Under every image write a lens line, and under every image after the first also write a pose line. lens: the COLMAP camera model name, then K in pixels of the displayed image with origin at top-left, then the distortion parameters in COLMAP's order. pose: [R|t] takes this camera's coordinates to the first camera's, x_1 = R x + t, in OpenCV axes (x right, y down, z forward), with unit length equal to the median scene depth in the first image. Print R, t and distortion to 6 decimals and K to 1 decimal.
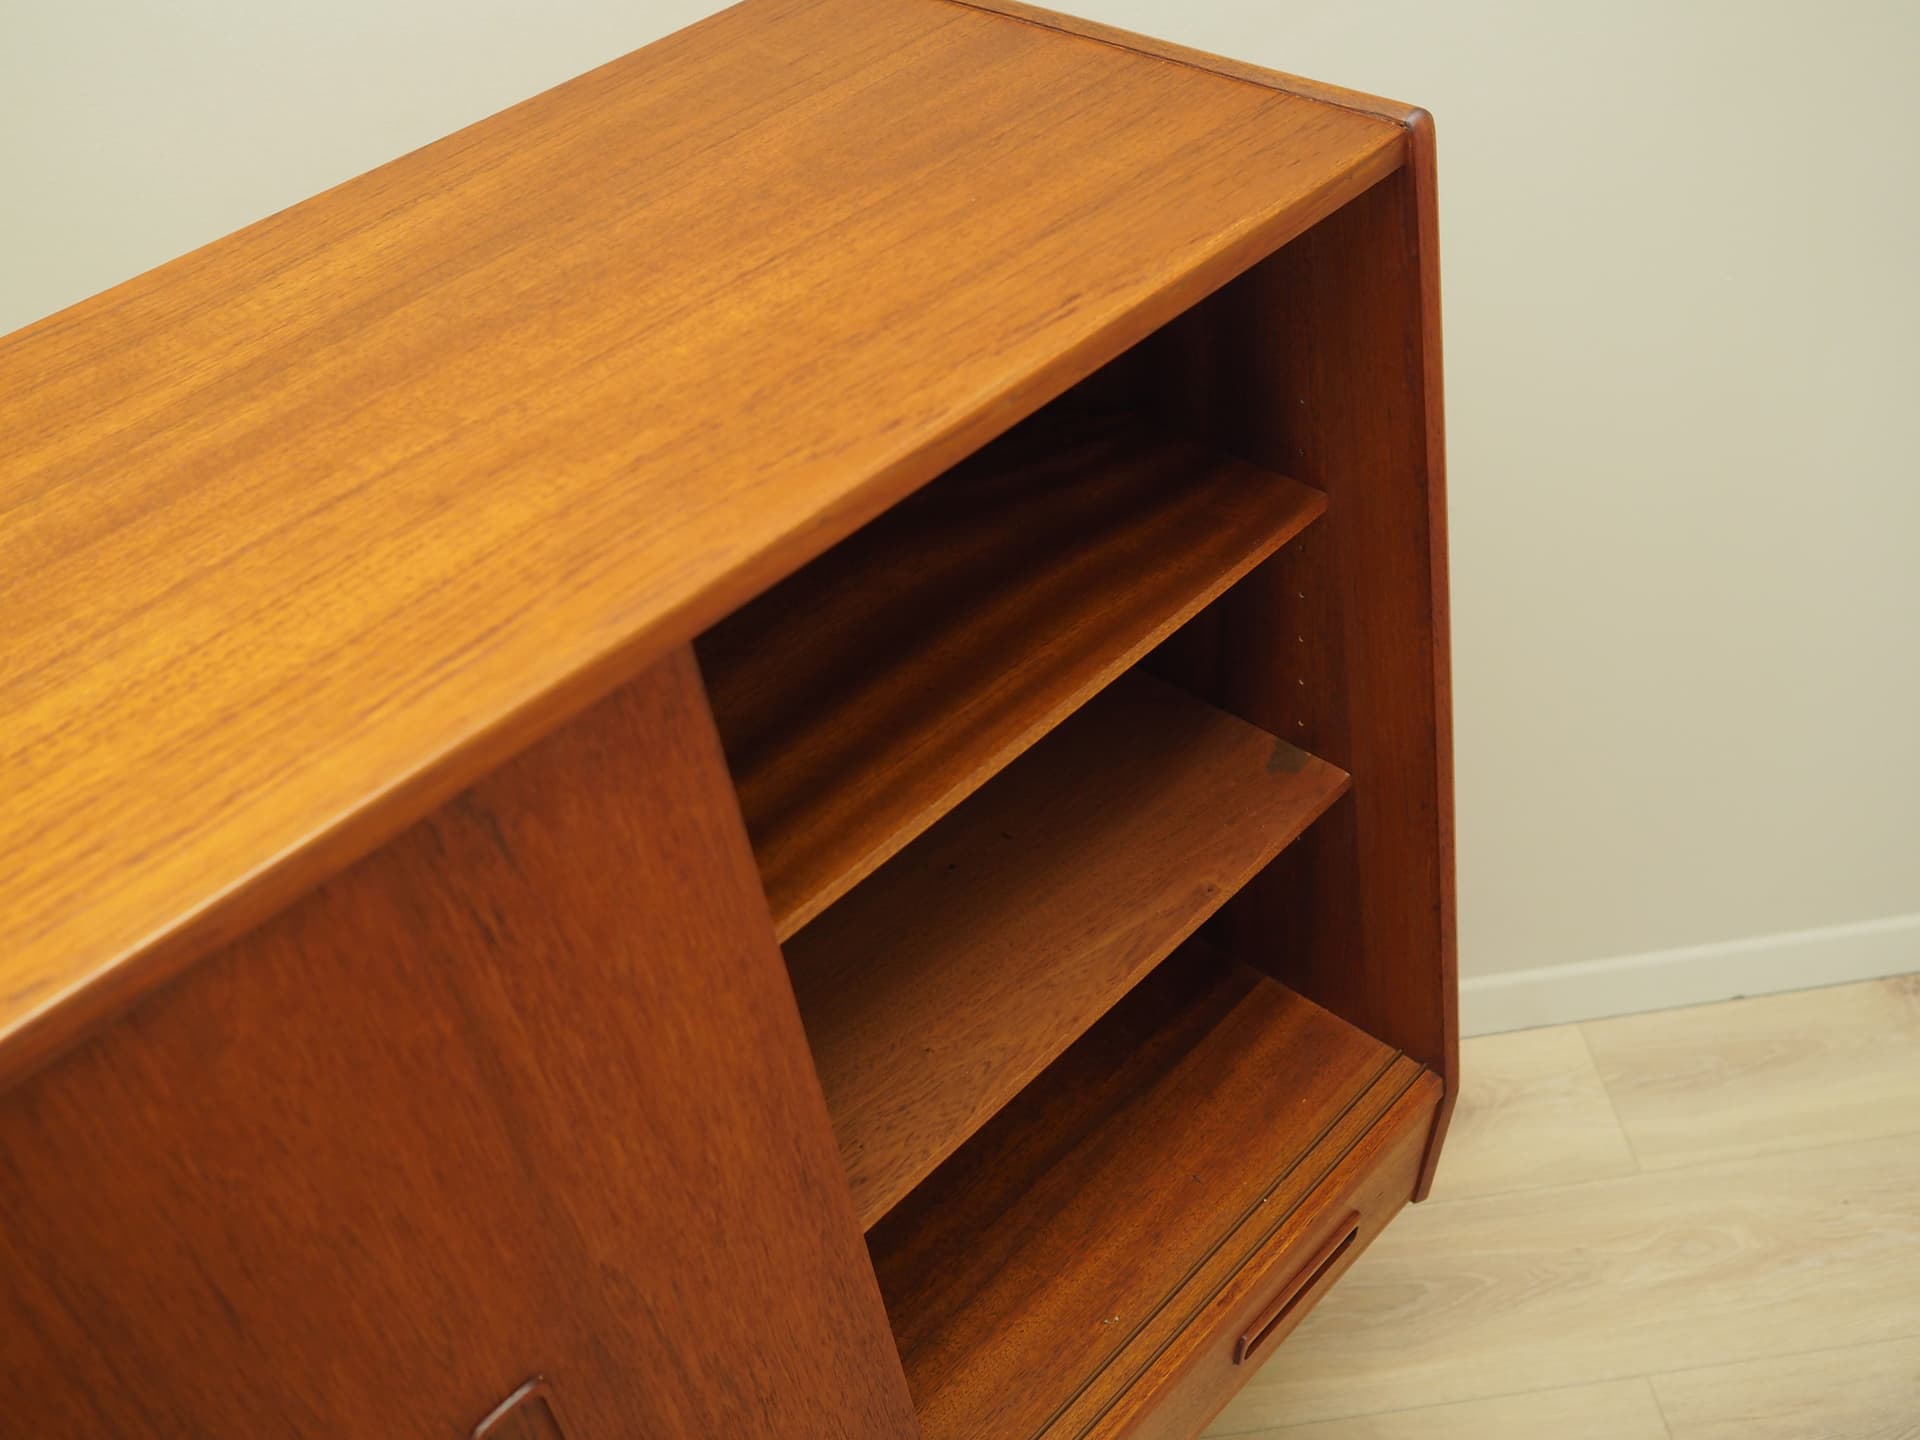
lens RADIAL K [[2070.8, 0, 1016.5], [0, 2070.8, 694.4], [0, 0, 1]] dist [-0.001458, -0.011492]
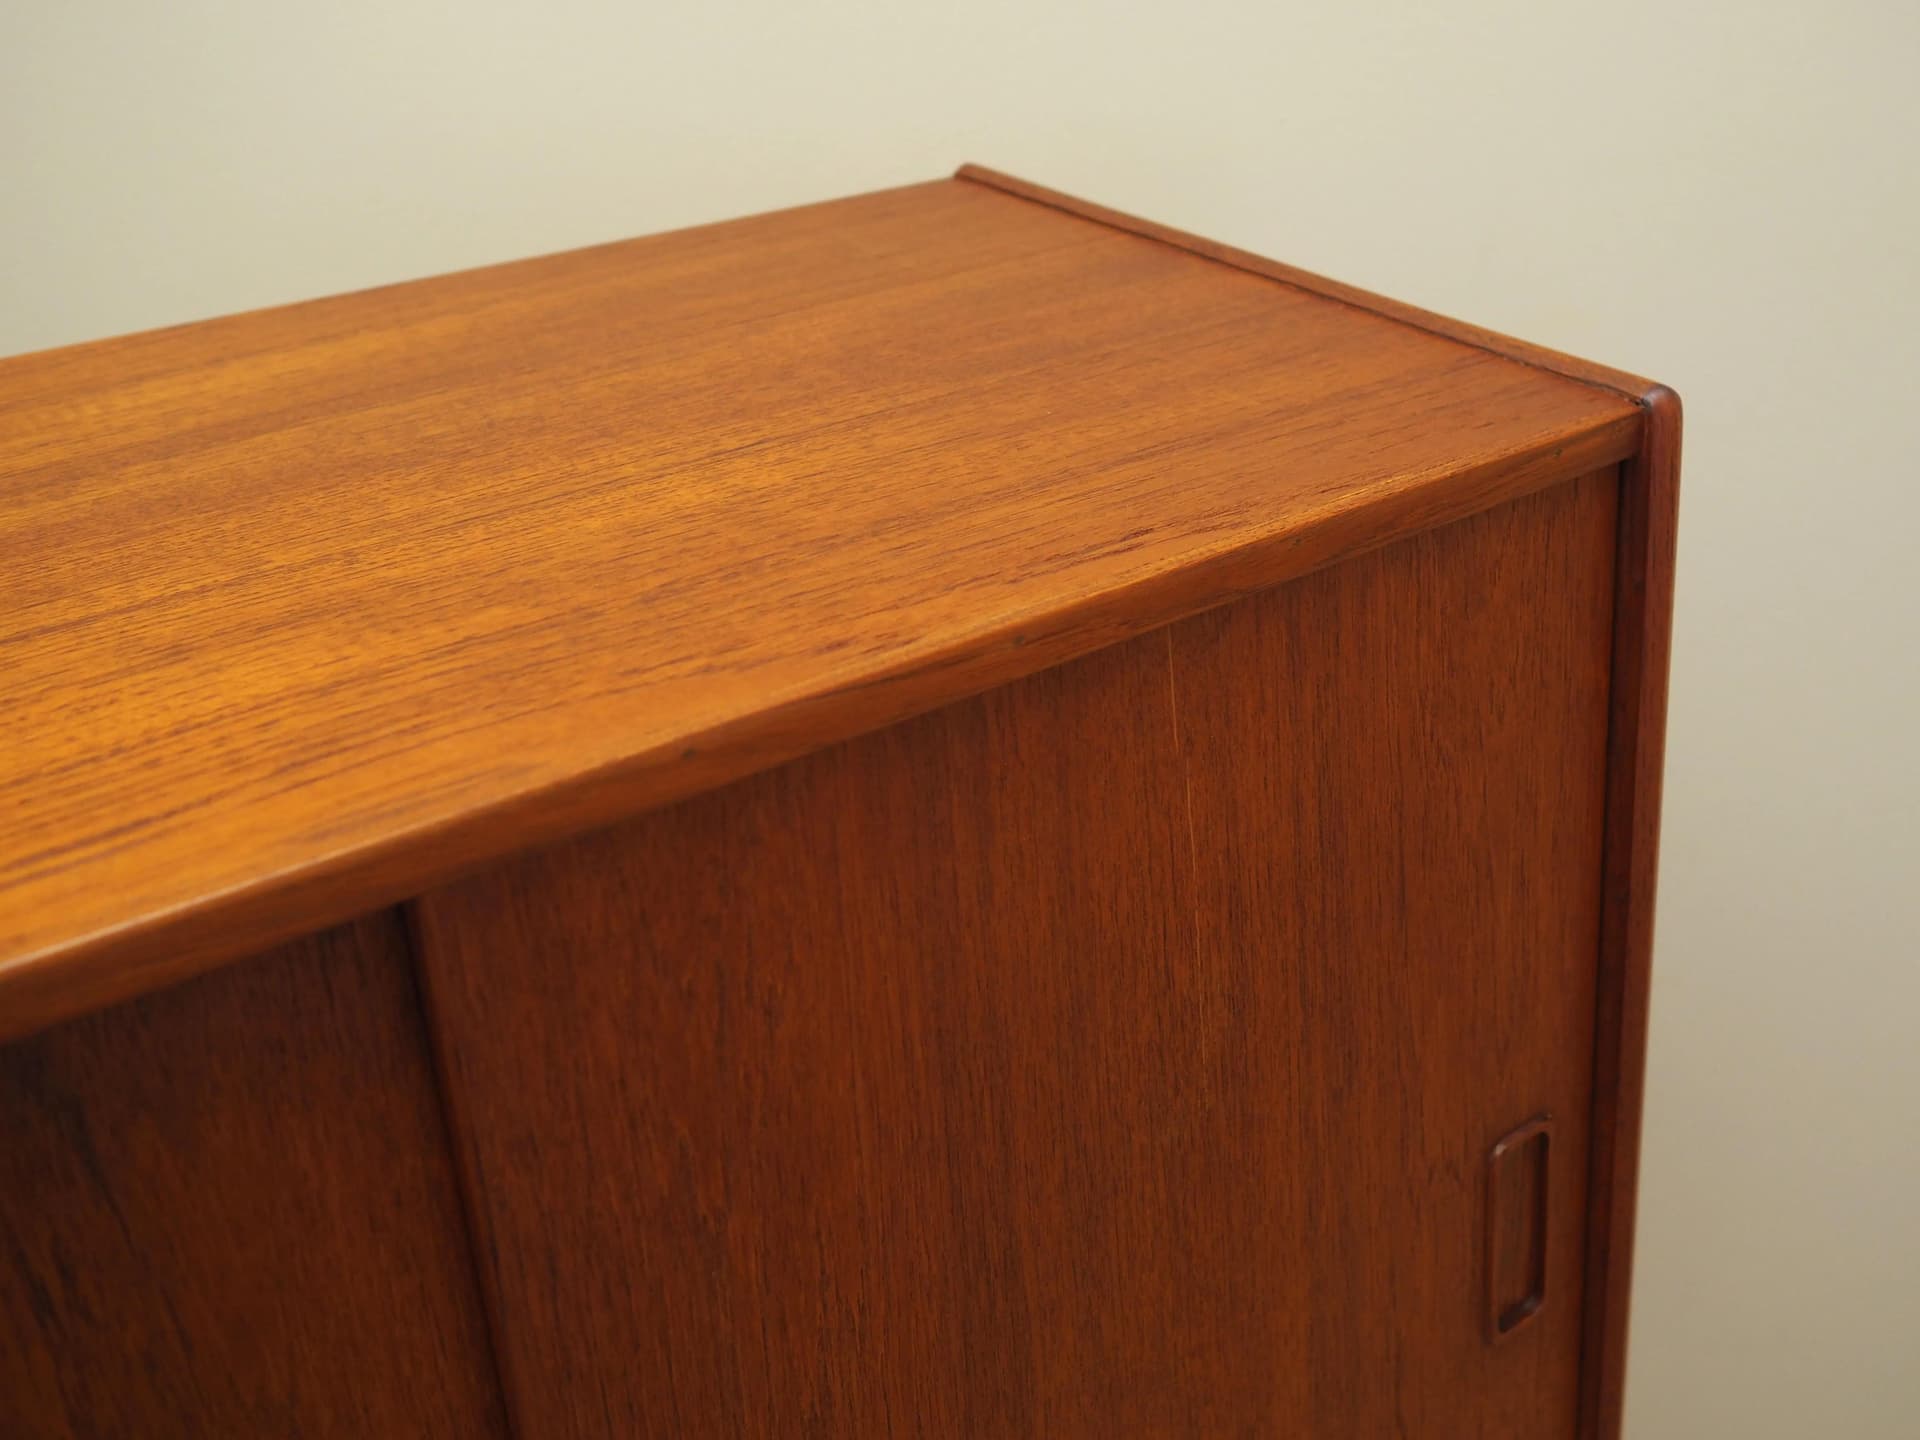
lens RADIAL K [[2192.8, 0, 1083.9], [0, 2192.8, 649.2], [0, 0, 1]] dist [-0.020195, 0.020195]
pose [[0.985480, 0.143733, -0.090389, 0.080187], [-0.160586, 0.961911, -0.221221, 0.017402], [0.055150, 0.232524, 0.971026, 0.266634]]
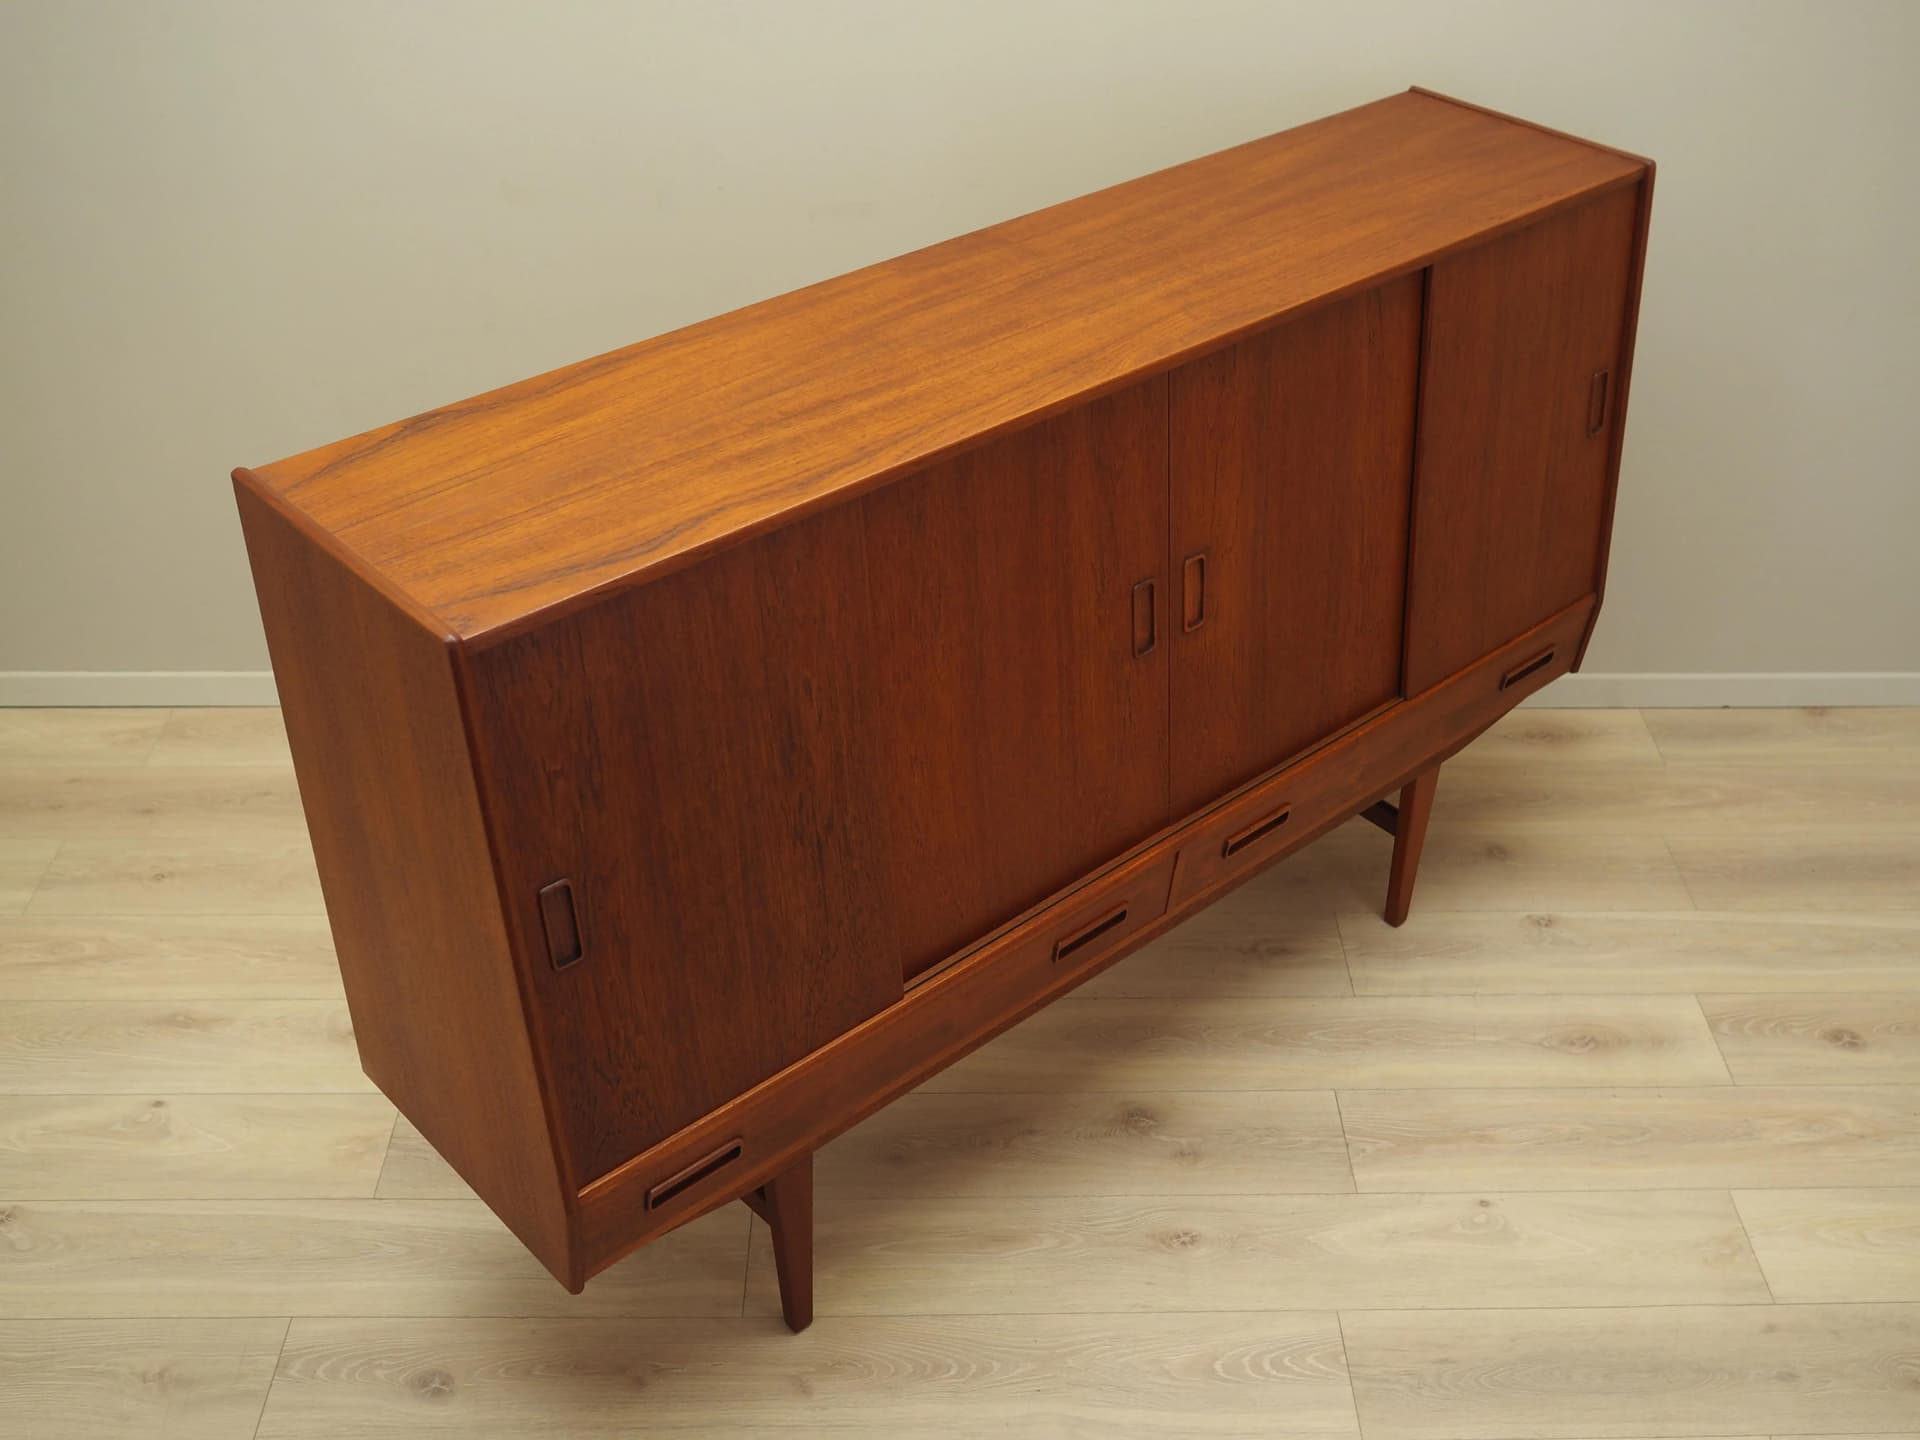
lens RADIAL K [[2070.8, 0, 1016.5], [0, 2070.8, 694.4], [0, 0, 1]] dist [-0.001458, -0.011492]
pose [[0.990657, 0.135406, -0.016242, -0.584254], [-0.136348, 0.985853, -0.097489, 0.931423], [0.002812, 0.098792, 0.995104, -1.966538]]
